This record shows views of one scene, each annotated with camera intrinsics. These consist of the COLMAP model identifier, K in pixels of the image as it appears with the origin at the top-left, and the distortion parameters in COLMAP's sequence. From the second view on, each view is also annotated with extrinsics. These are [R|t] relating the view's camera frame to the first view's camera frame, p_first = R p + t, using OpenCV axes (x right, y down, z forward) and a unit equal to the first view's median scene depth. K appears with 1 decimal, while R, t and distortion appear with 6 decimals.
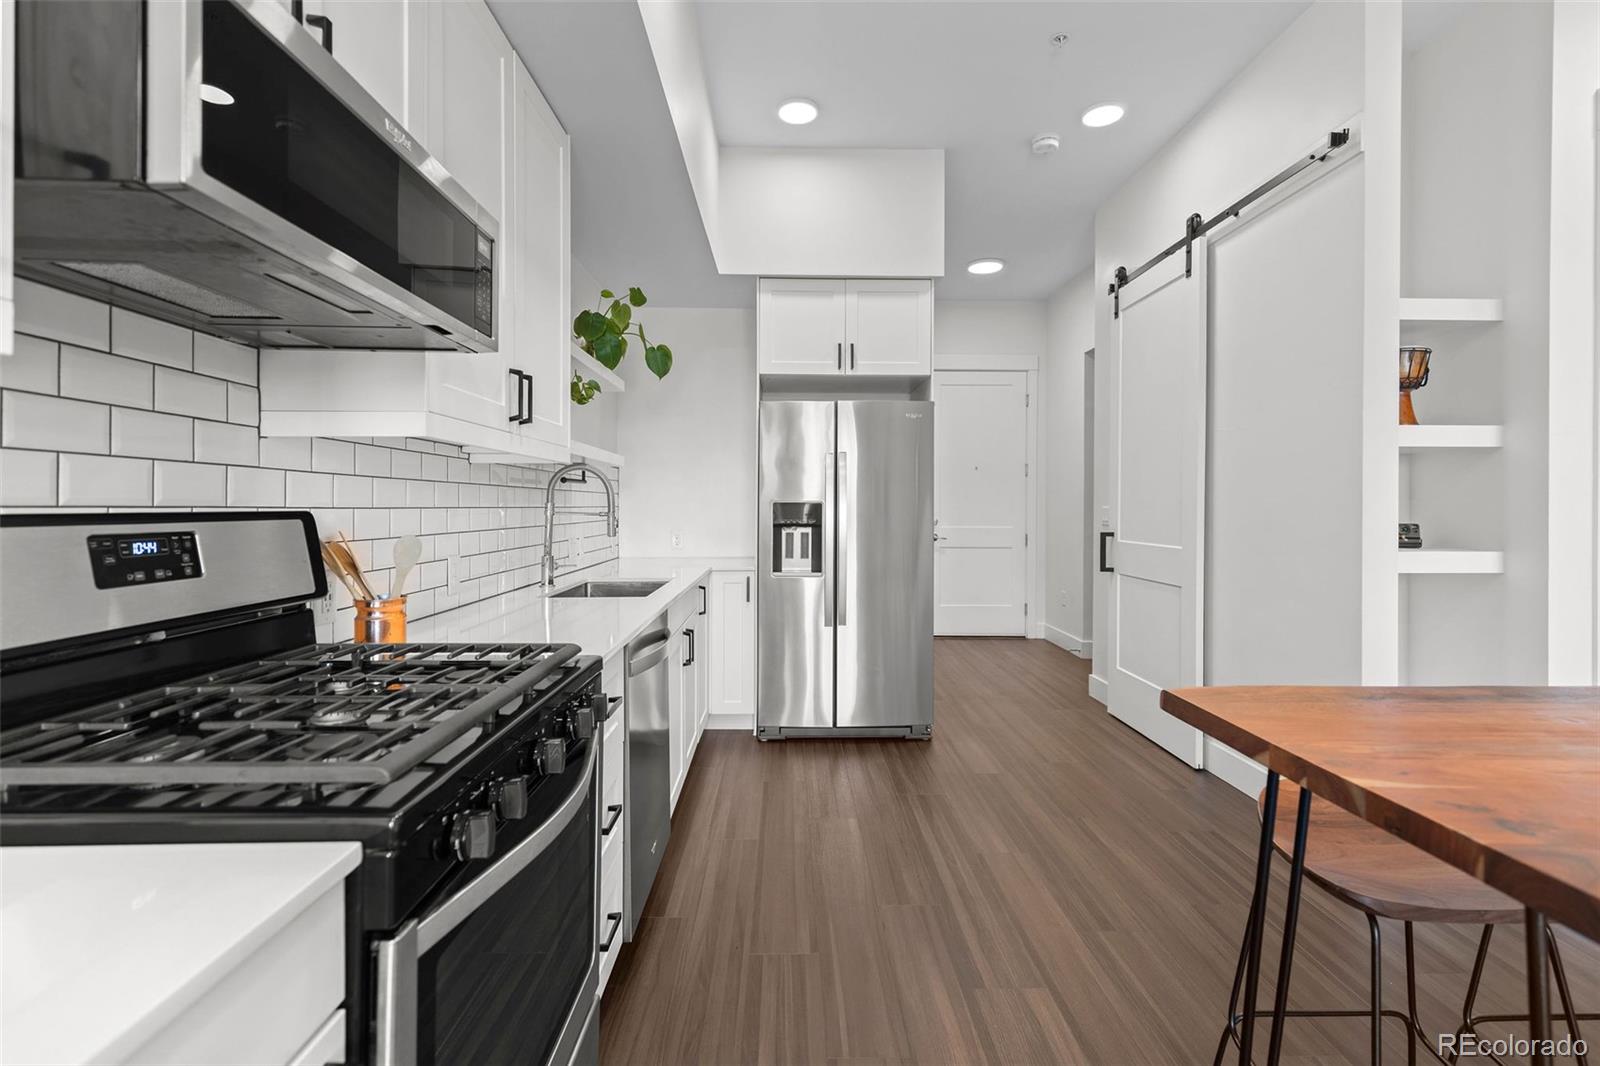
lens RADIAL K [[725.1, 0, 803.1], [0, 725.1, 514.3], [0, 0, 1]] dist [0.004659, 0.002279]
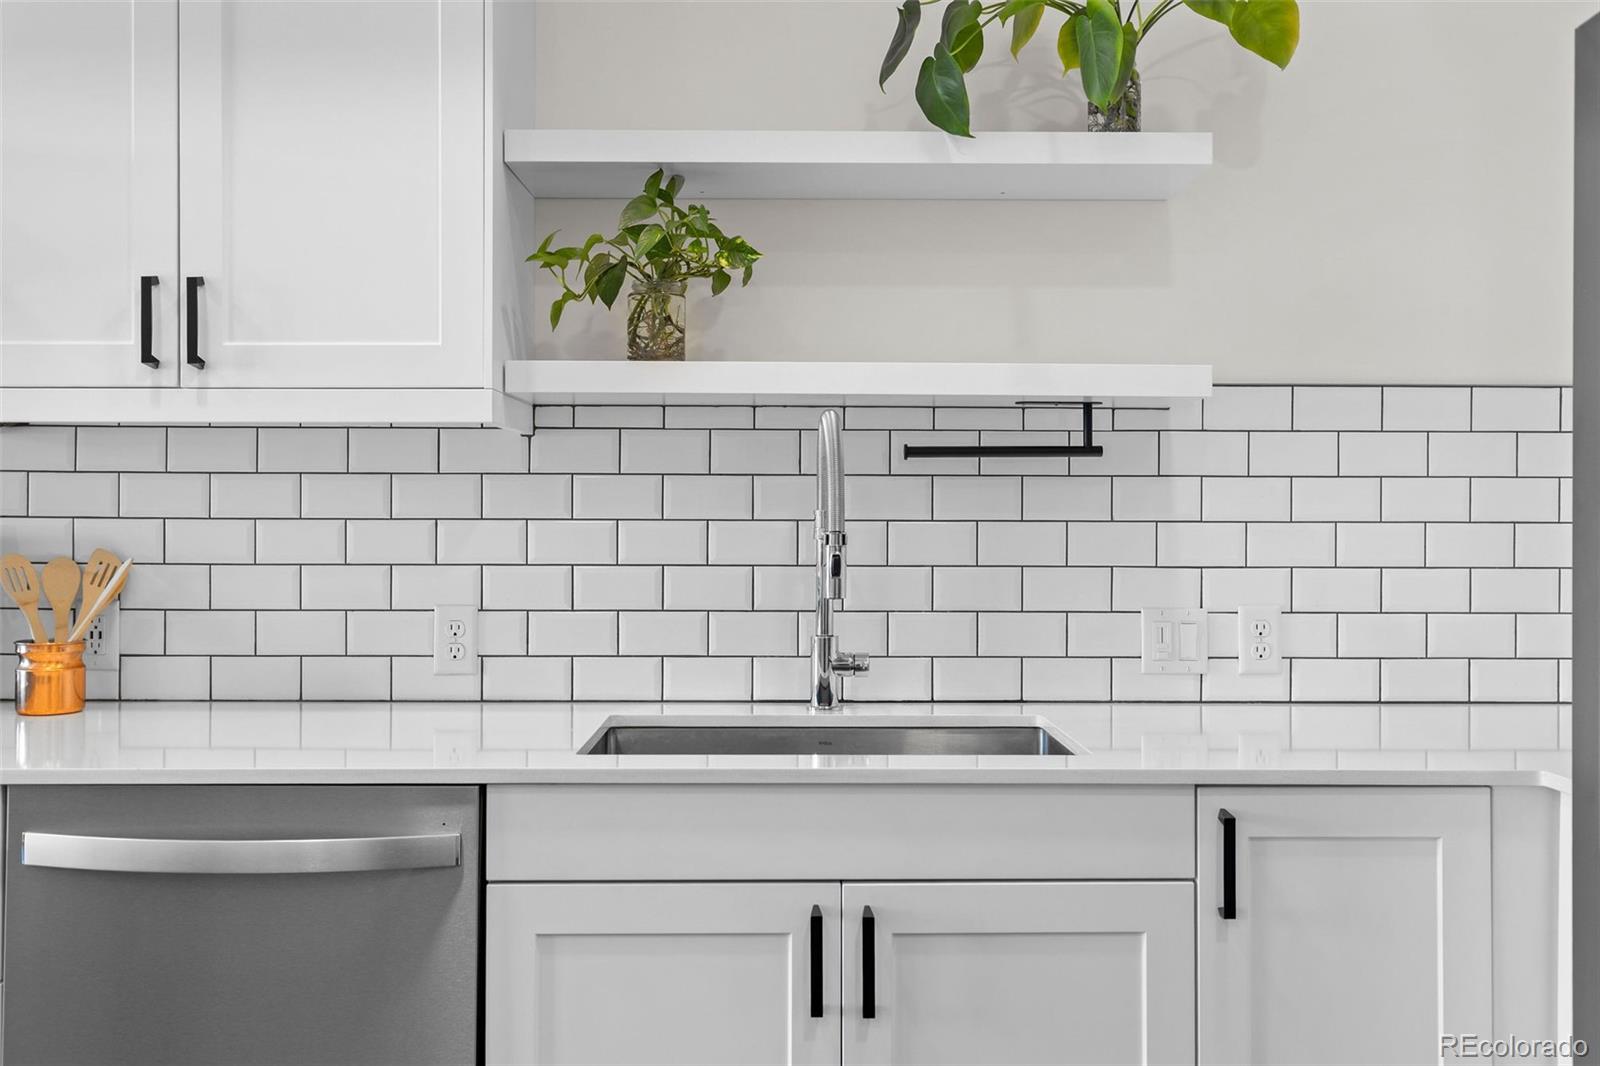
lens RADIAL K [[1393.4, 0, 792.2], [0, 1393.4, 513.8], [0, 0, 1]] dist [0.014735, 0.018476]
pose [[-0.015346, -0.006770, -0.999859, 0.390382], [-0.015235, 0.999863, -0.006537, -0.007151], [0.999766, 0.015133, -0.015447, 0.851892]]
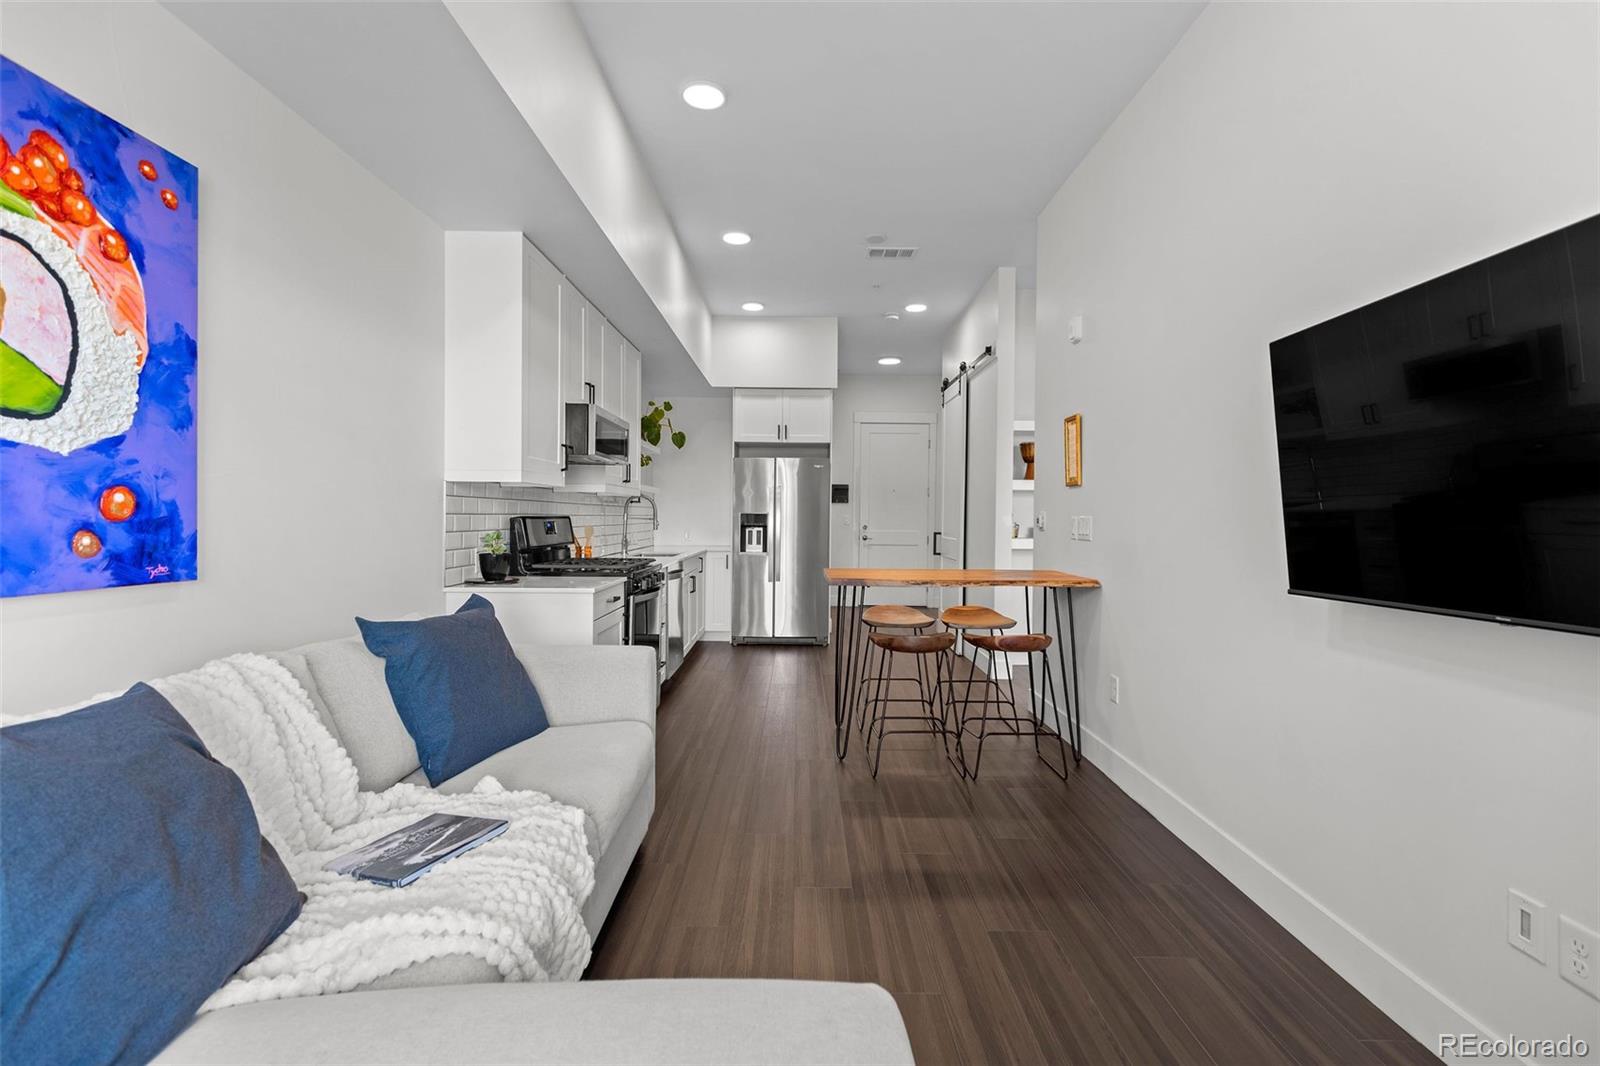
lens RADIAL K [[725.1, 0, 804.0], [0, 725.1, 532.9], [0, 0, 1]] dist [0.004659, 0.002279]
pose [[0.999834, 0.006767, -0.016925, 0.162629], [-0.006576, 0.999914, 0.011335, 0.011610], [0.017000, -0.011222, 0.999793, -0.893627]]
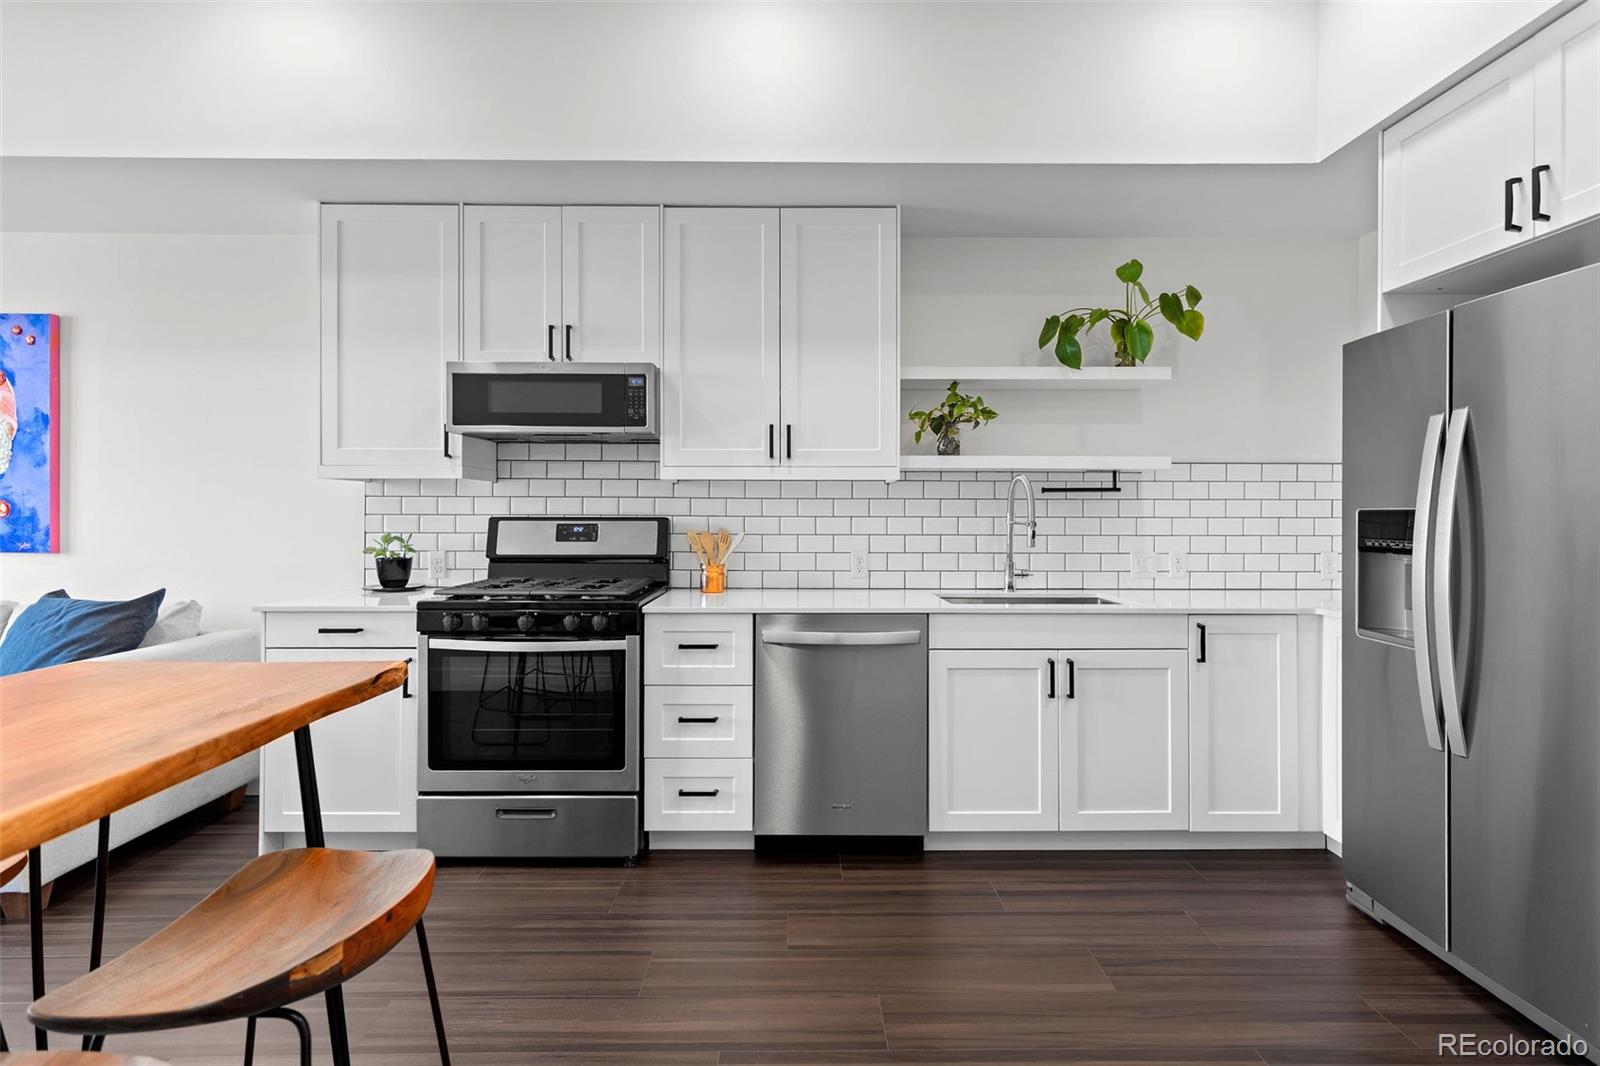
lens RADIAL K [[725.1, 0, 798.5], [0, 725.1, 516.3], [0, 0, 1]] dist [0.004659, 0.002279]
pose [[-0.015719, -0.001919, -0.999875, 0.616722], [-0.015080, 0.999885, -0.001681, -0.004161], [0.999763, 0.015052, -0.015746, 0.604696]]
